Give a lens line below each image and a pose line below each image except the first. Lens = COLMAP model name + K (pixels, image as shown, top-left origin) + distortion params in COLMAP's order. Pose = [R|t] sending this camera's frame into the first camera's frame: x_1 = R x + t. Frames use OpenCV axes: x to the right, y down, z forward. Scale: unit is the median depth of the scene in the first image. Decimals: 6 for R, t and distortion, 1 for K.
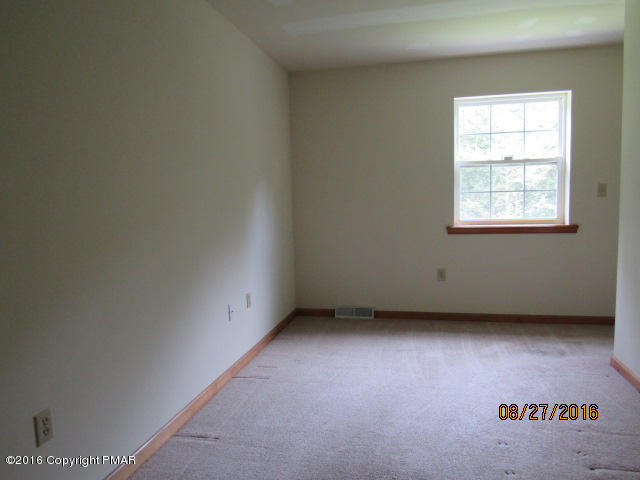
lens RADIAL K [[500.0, 0, 320.0], [0, 500.0, 240.0], [0, 0, 1]] dist [-0.000180, 0.000138]
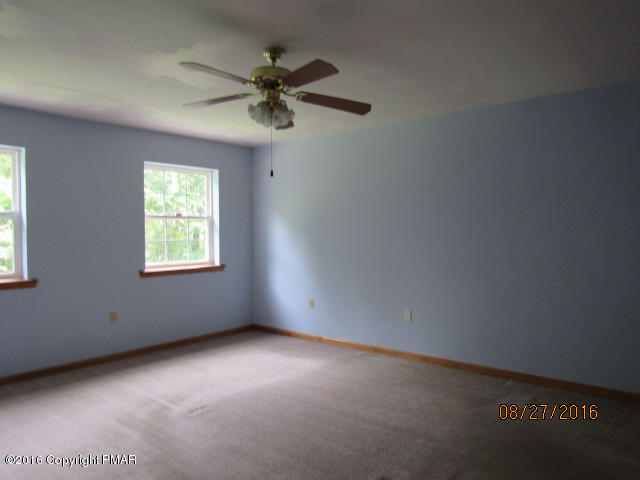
lens RADIAL K [[500.0, 0, 320.0], [0, 500.0, 240.0], [0, 0, 1]] dist [-0.000180, 0.000138]
pose [[0.454991, 0.012825, 0.890404, -0.543026], [0.088020, 0.994352, -0.059300, 0.006163], [-0.886135, 0.105354, 0.451292, 0.111685]]
